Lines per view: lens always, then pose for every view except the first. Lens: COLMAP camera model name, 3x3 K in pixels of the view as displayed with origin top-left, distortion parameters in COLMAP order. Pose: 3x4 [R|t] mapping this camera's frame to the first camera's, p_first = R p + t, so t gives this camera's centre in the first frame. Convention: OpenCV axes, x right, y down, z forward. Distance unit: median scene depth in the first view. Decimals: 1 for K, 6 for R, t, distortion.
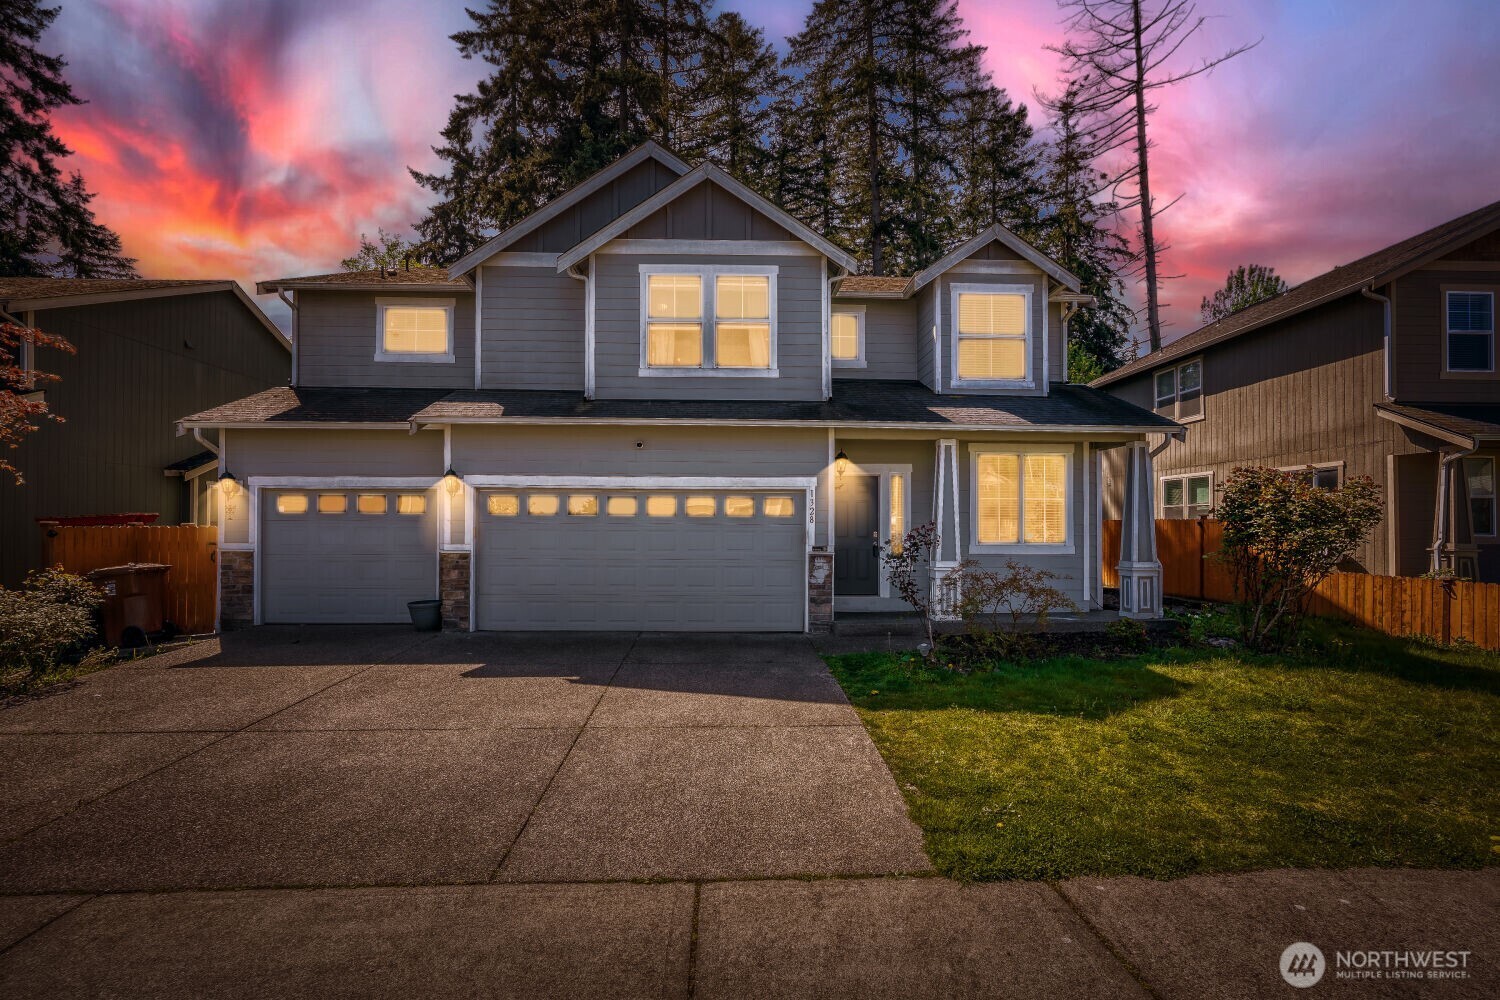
lens RADIAL K [[711.6, 0, 748.8], [0, 711.6, 524.8], [0, 0, 1]] dist [-0.028026, 0.010410]
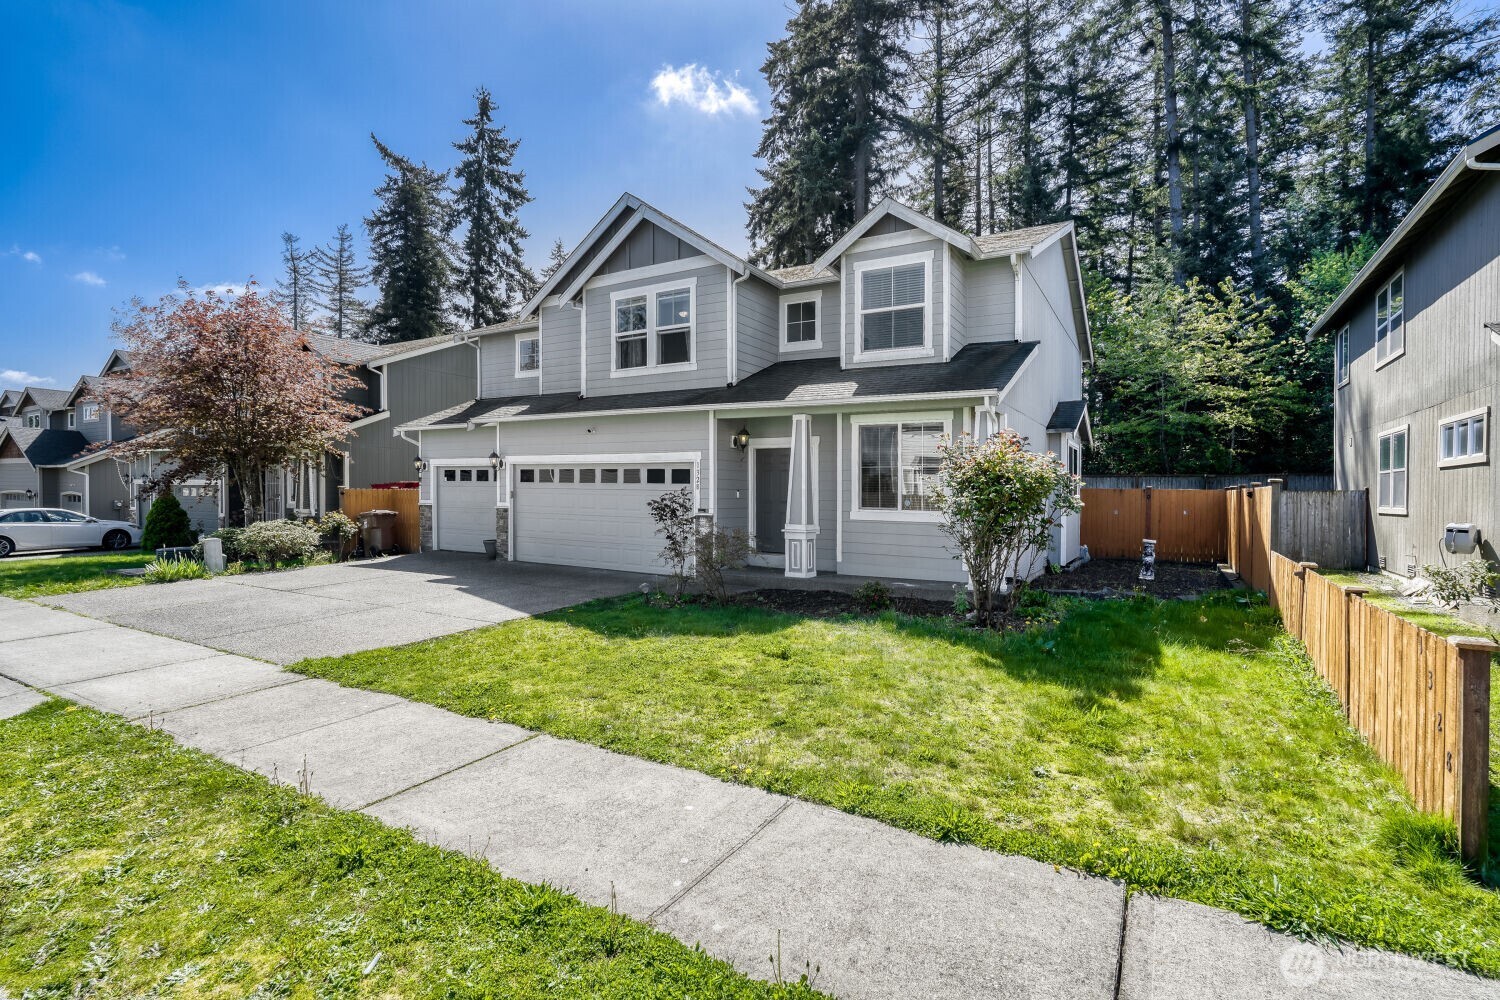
lens RADIAL K [[716.2, 0, 750.0], [0, 716.2, 500.0], [0, 0, 1]] dist [-0.000891, -0.000190]
pose [[0.830352, 0.014447, -0.557052, 0.275645], [-0.010239, 0.999891, 0.010670, 0.000473], [0.557145, -0.003156, 0.830409, 0.011527]]
